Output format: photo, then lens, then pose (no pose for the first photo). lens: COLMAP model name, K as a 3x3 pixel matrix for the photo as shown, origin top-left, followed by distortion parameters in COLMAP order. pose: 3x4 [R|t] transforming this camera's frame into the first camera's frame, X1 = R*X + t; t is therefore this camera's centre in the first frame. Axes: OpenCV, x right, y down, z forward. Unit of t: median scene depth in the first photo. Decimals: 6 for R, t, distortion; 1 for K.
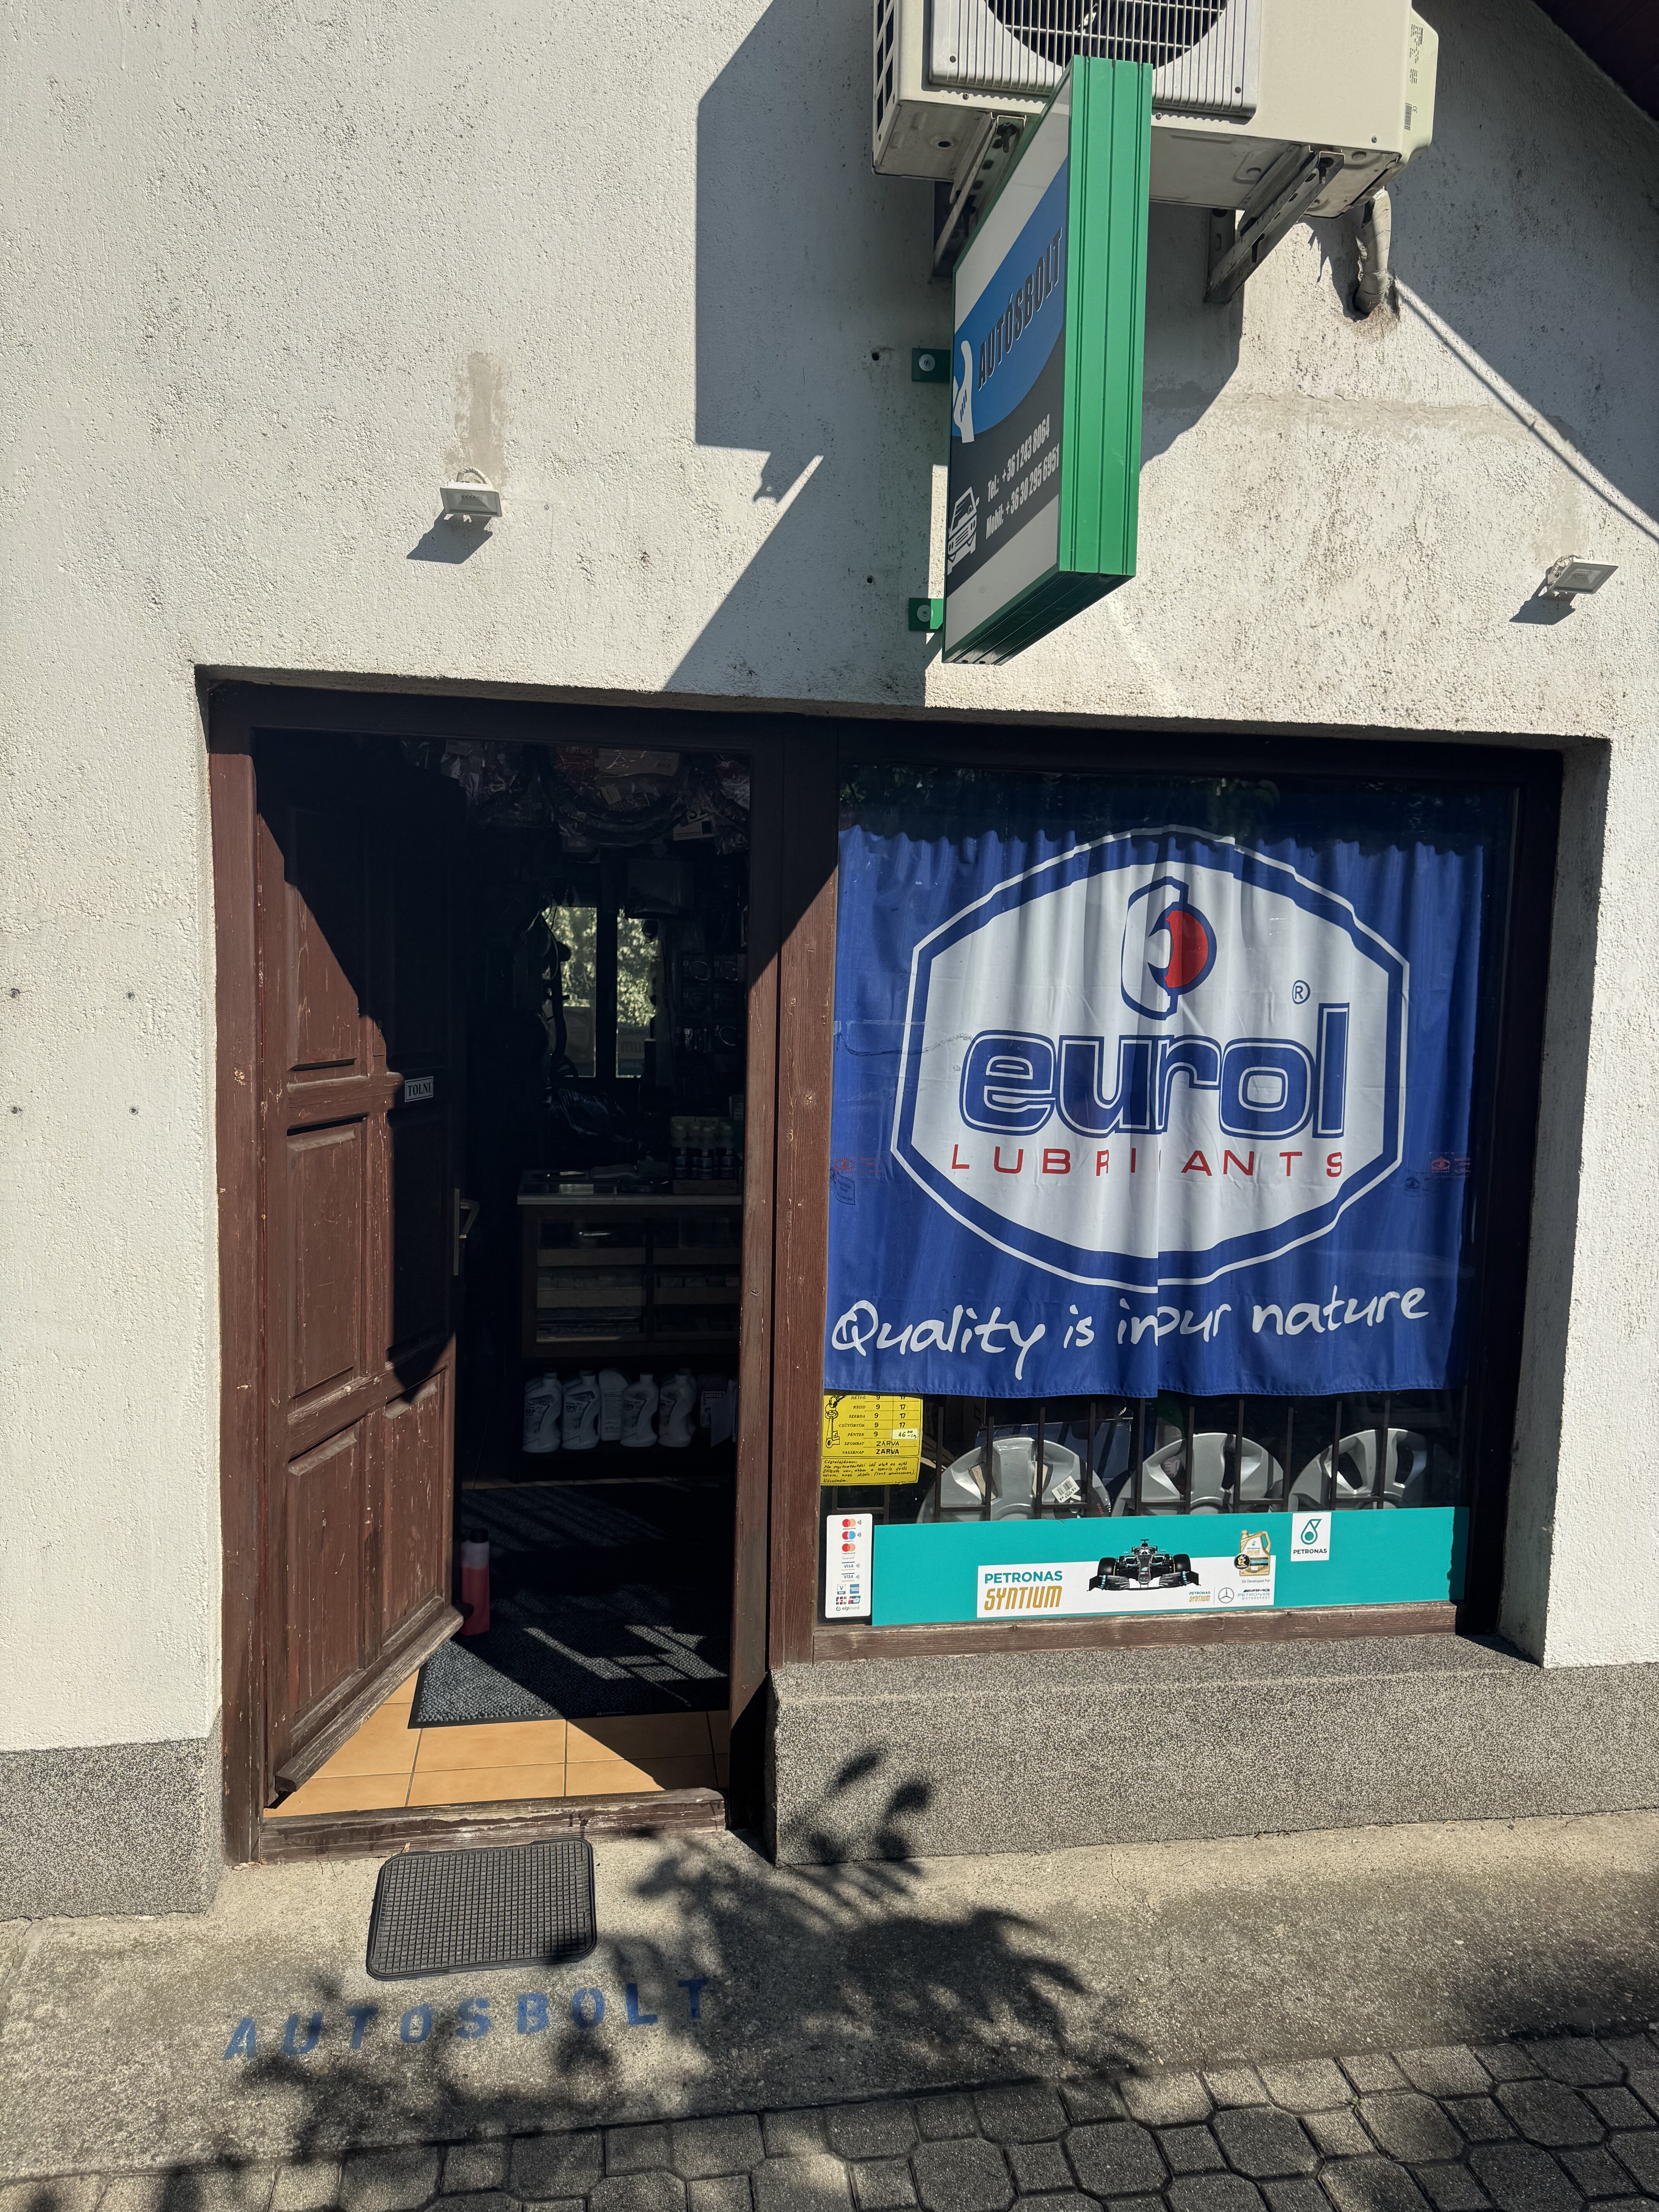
lens RADIAL K [[1563.8, 0, 829.5], [0, 1563.8, 1106.0], [0, 0, 1]] dist [0.030363, -0.043732]
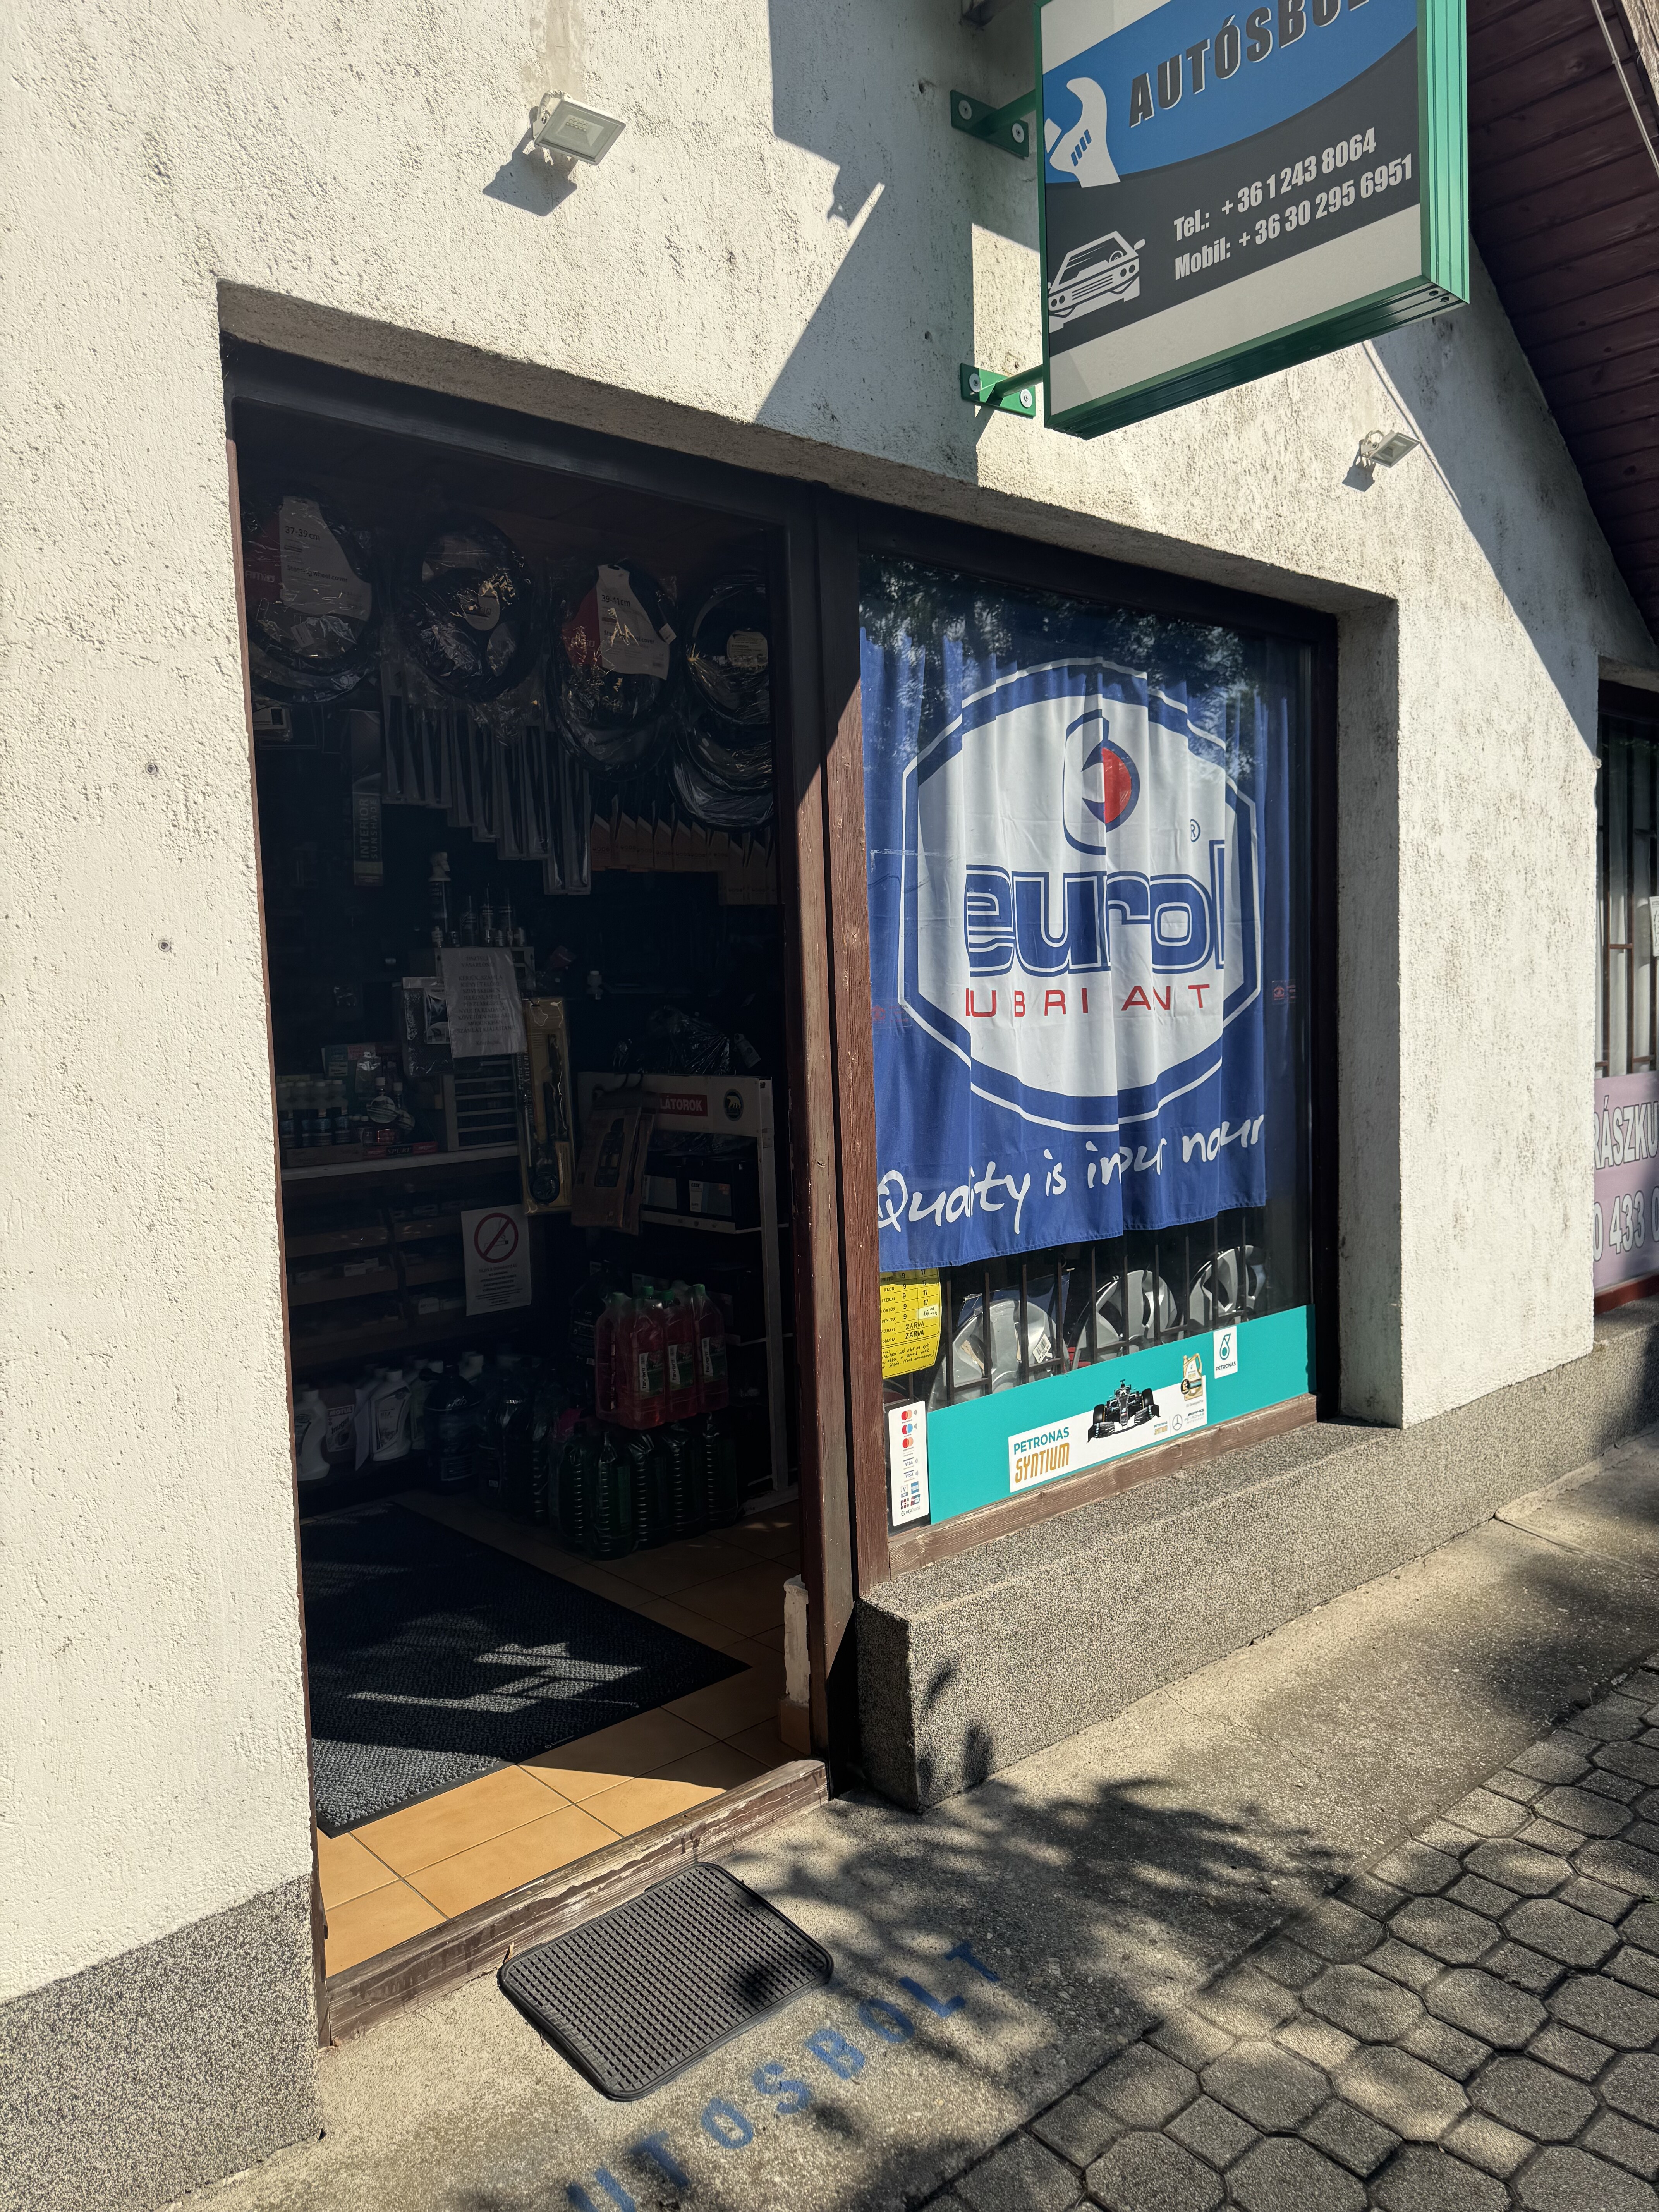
lens RADIAL K [[1563.8, 0, 829.5], [0, 1563.8, 1106.0], [0, 0, 1]] dist [0.030363, -0.043732]
pose [[0.846303, -0.092471, 0.524615, -0.473884], [0.104520, 0.994500, 0.006685, 0.079901], [-0.522348, 0.049175, 0.851313, 0.253454]]
